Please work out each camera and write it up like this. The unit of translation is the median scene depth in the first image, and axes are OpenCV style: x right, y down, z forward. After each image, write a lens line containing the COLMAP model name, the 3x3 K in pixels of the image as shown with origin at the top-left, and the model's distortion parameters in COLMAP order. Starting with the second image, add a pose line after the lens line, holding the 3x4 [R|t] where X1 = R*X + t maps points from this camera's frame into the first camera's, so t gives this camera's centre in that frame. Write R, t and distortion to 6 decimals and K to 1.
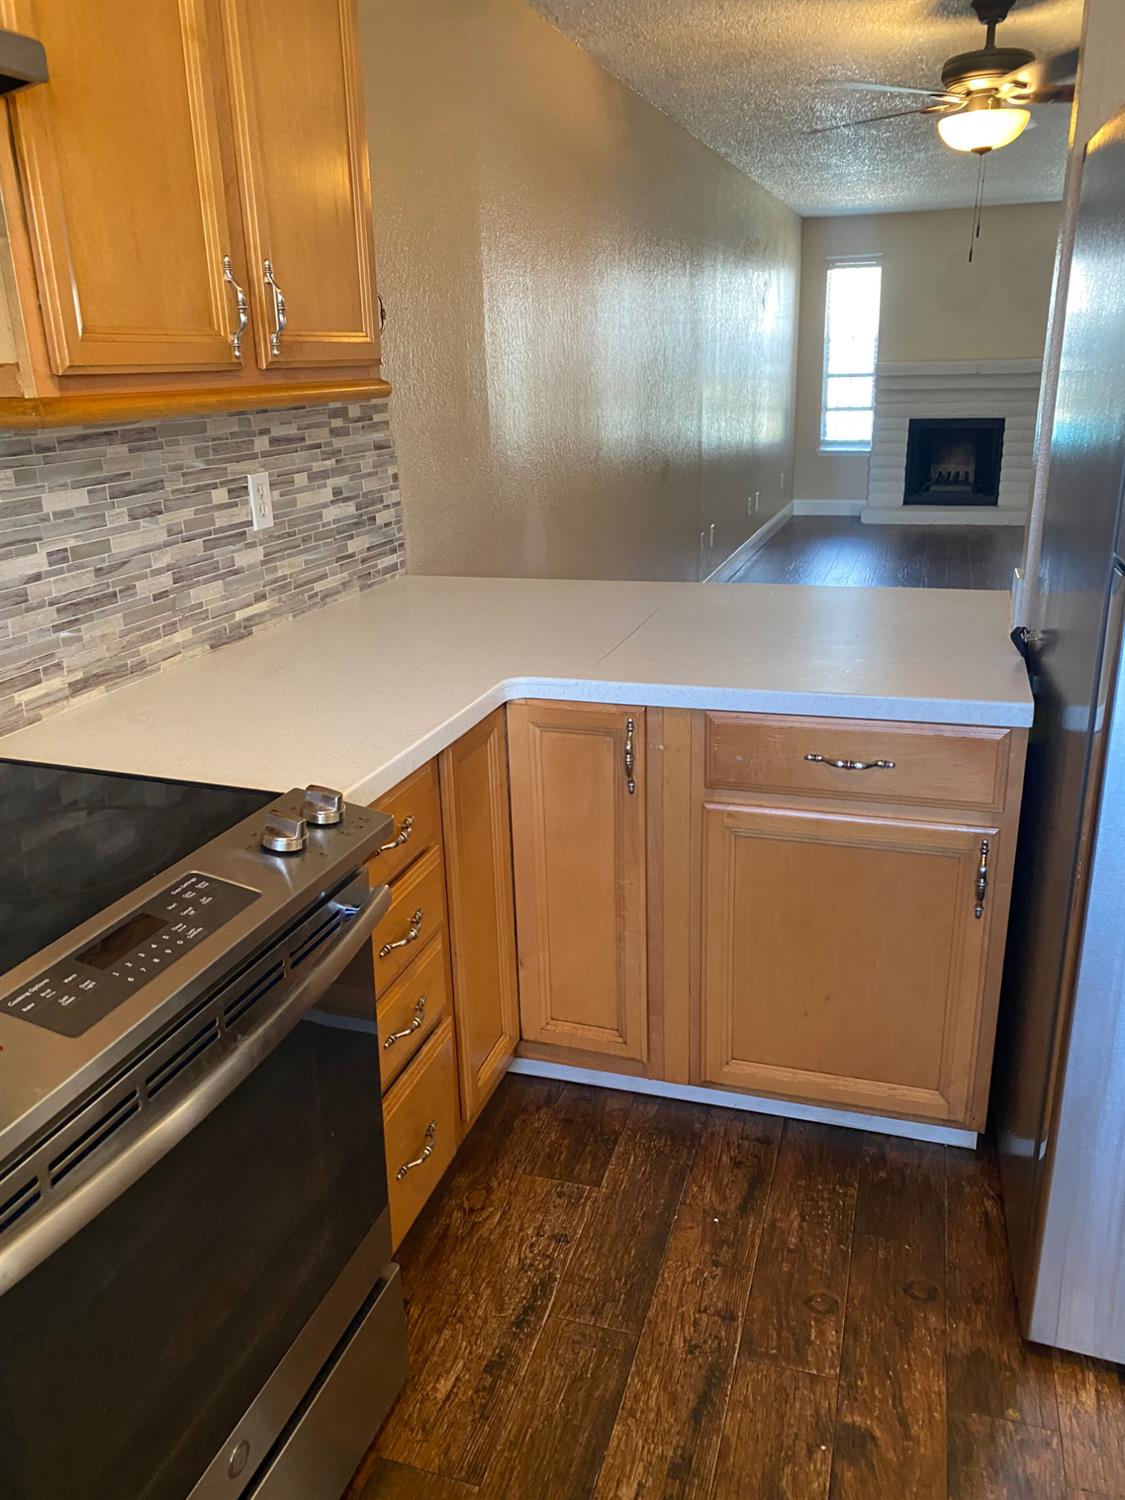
lens RADIAL K [[1140.2, 0, 558.3], [0, 1140.2, 756.3], [0, 0, 1]] dist [0.011830, -0.020109]
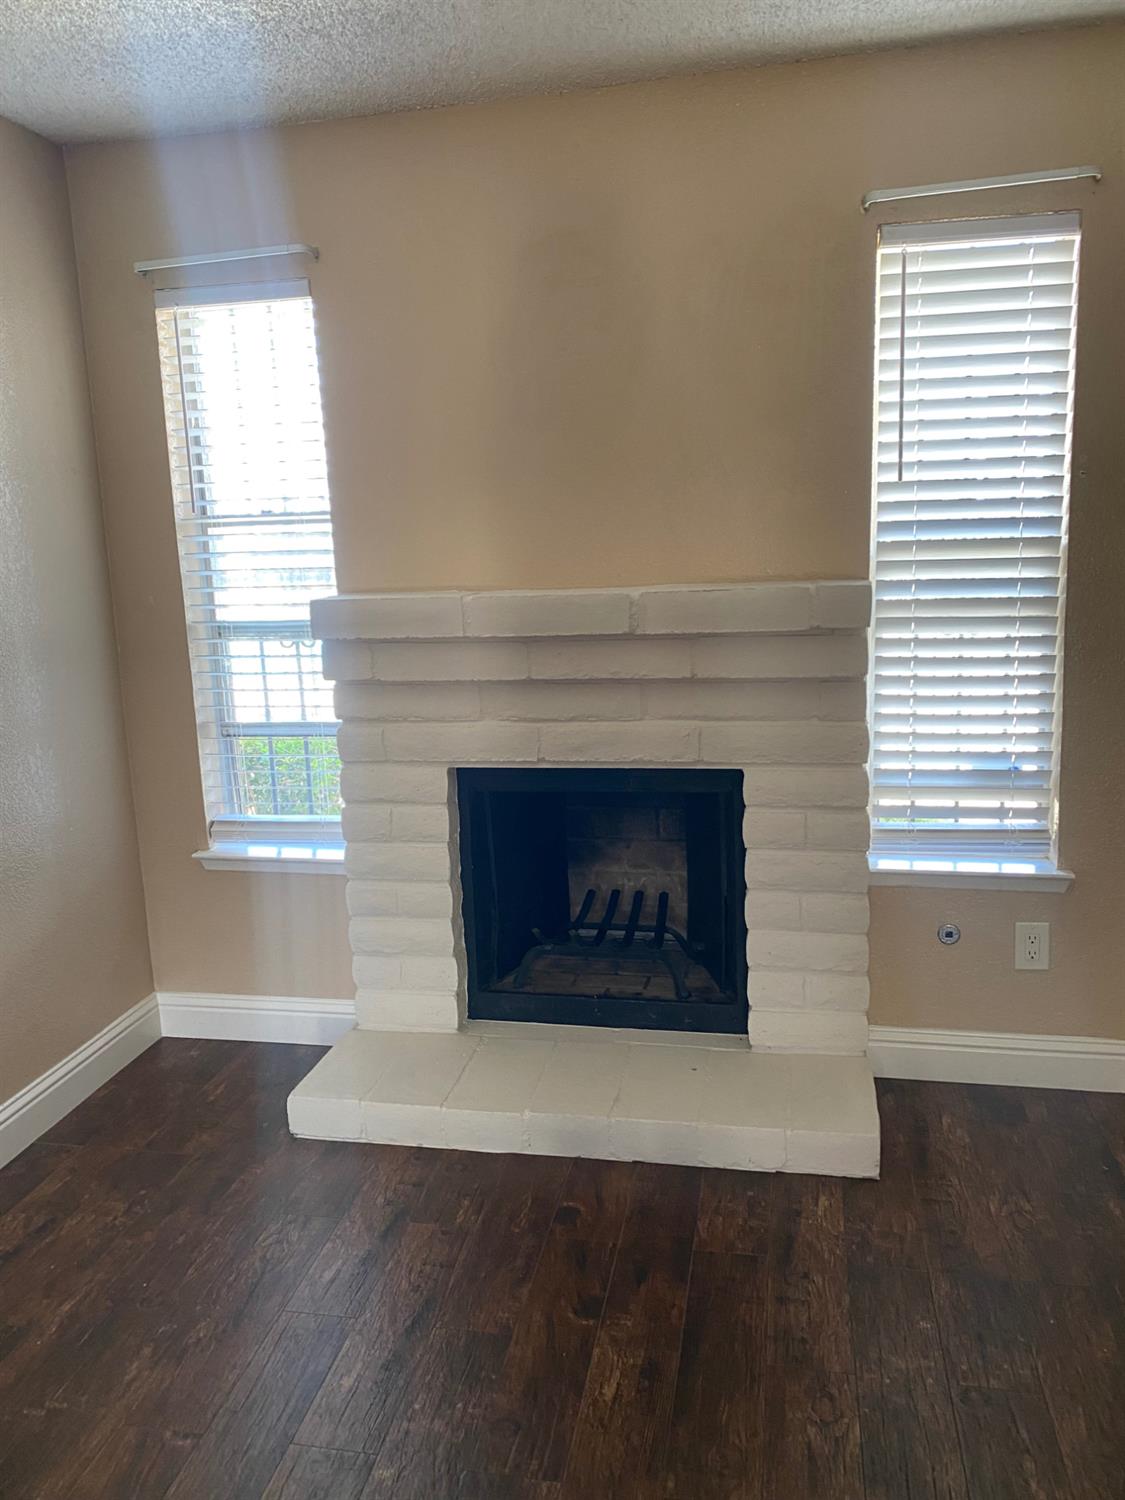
lens RADIAL K [[1140.2, 0, 553.5], [0, 1140.2, 752.6], [0, 0, 1]] dist [0.011830, -0.020109]
pose [[0.990950, -0.030342, 0.130754, 1.488176], [0.050730, 0.986526, -0.155542, -1.261310], [-0.124273, 0.160768, 0.979137, 3.496445]]
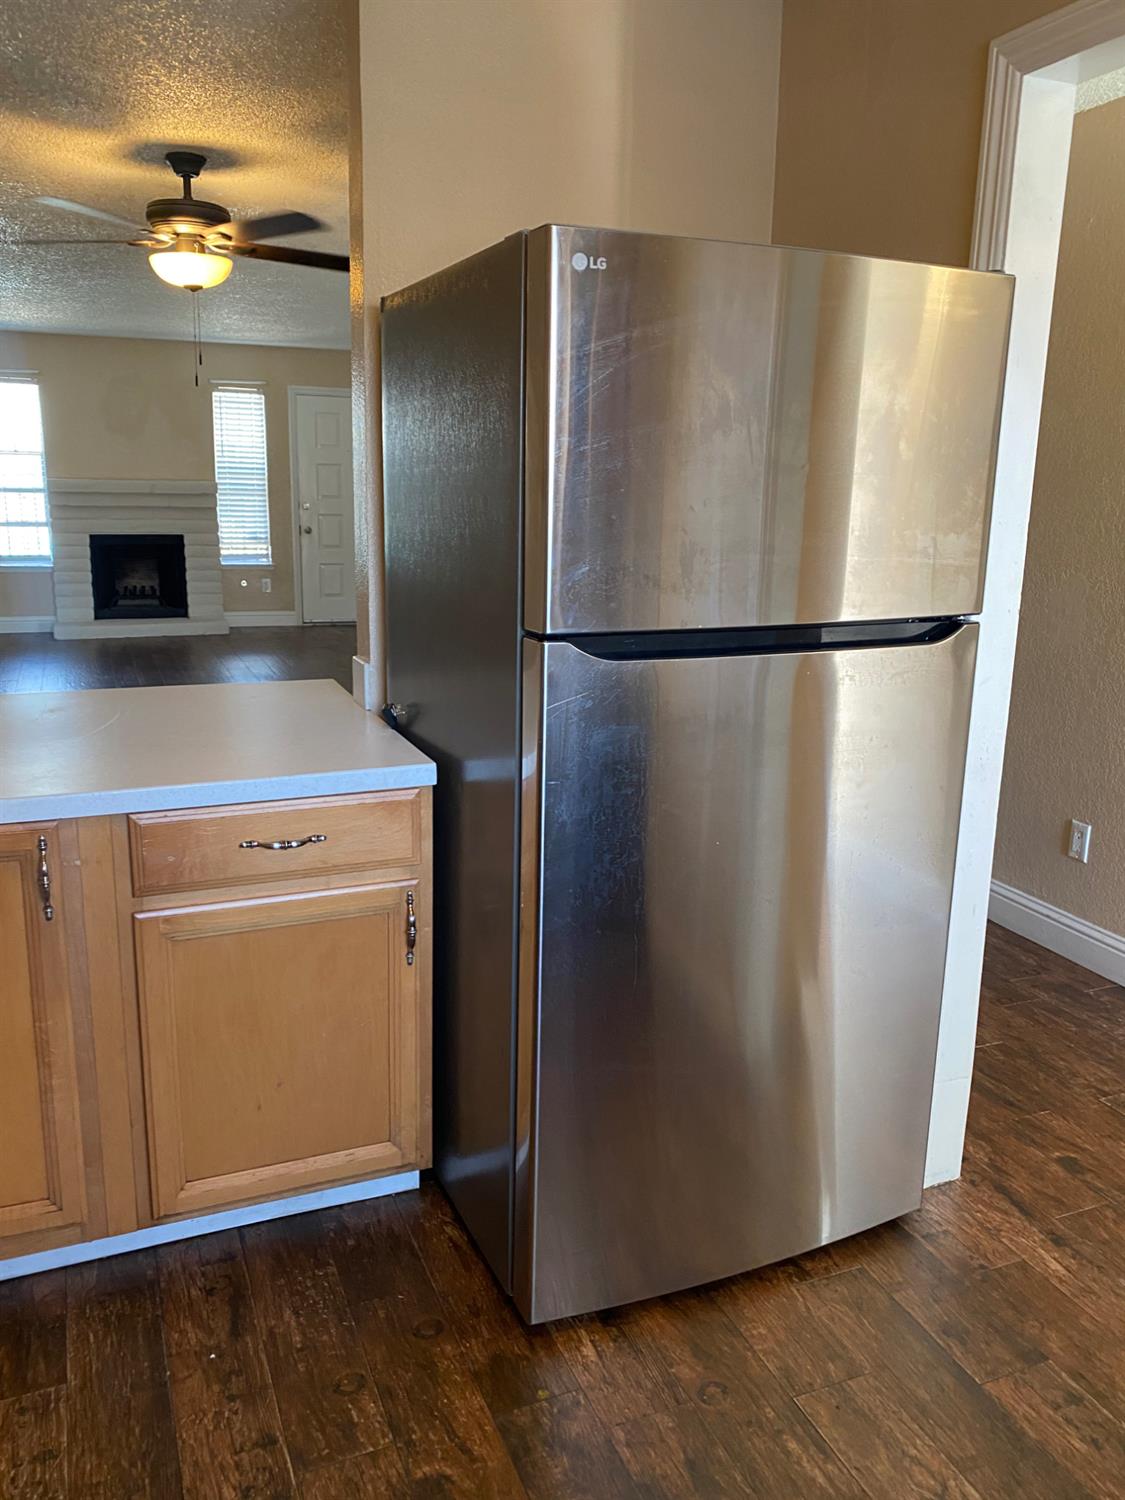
lens RADIAL K [[1140.2, 0, 556.7], [0, 1140.2, 739.6], [0, 0, 1]] dist [0.011830, -0.020109]
pose [[0.762244, -0.101614, 0.639264, -0.184516], [0.173414, 0.983557, -0.050434, 0.007469], [-0.623628, 0.149300, 0.767331, 0.035199]]
